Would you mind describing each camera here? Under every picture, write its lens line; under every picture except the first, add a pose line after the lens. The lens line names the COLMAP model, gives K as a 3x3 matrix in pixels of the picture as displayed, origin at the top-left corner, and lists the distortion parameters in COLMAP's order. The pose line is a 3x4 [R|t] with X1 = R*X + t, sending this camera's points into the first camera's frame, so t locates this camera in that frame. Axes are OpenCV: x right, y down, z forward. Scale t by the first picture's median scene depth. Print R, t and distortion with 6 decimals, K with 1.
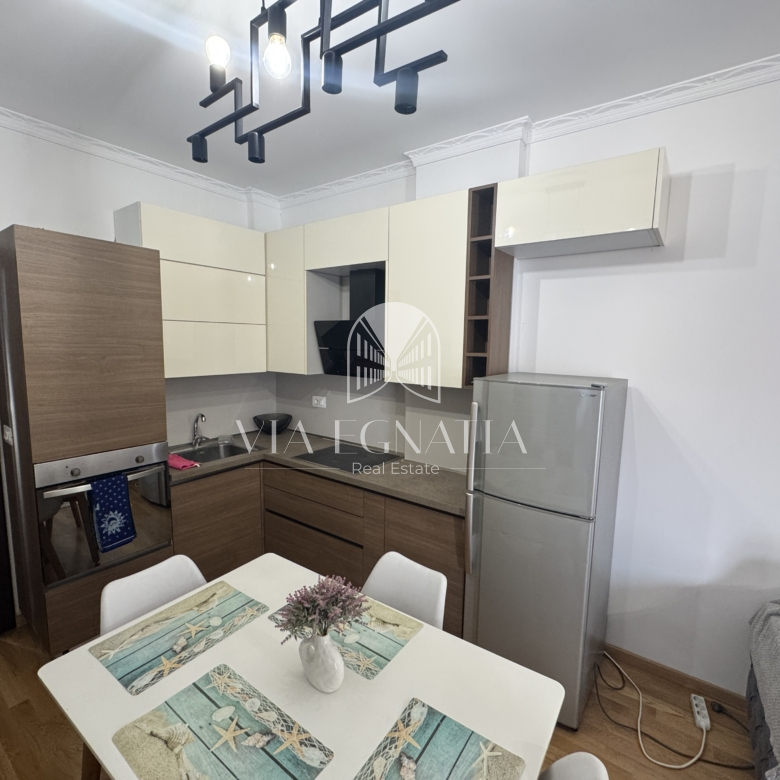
lens RADIAL K [[413.8, 0, 388.2], [0, 413.8, 388.6], [0, 0, 1]] dist [0.005581, 0.001546]
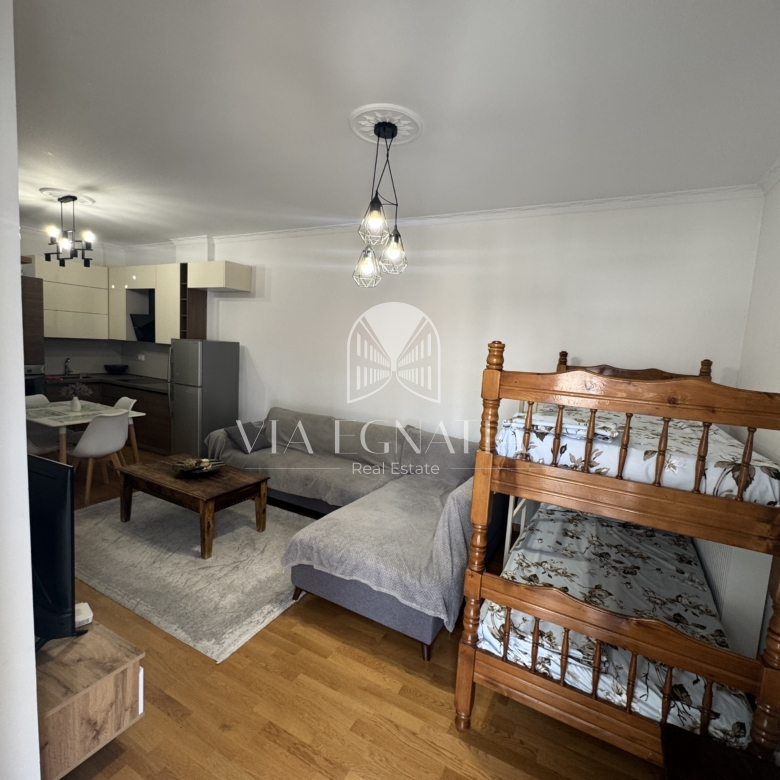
lens RADIAL K [[413.8, 0, 392.2], [0, 413.8, 389.8], [0, 0, 1]] dist [0.005581, 0.001546]
pose [[0.991608, 0.024450, 0.126948, 1.070731], [-0.023117, 0.999661, -0.011968, 0.256699], [-0.127198, 0.008933, 0.991837, -1.502150]]
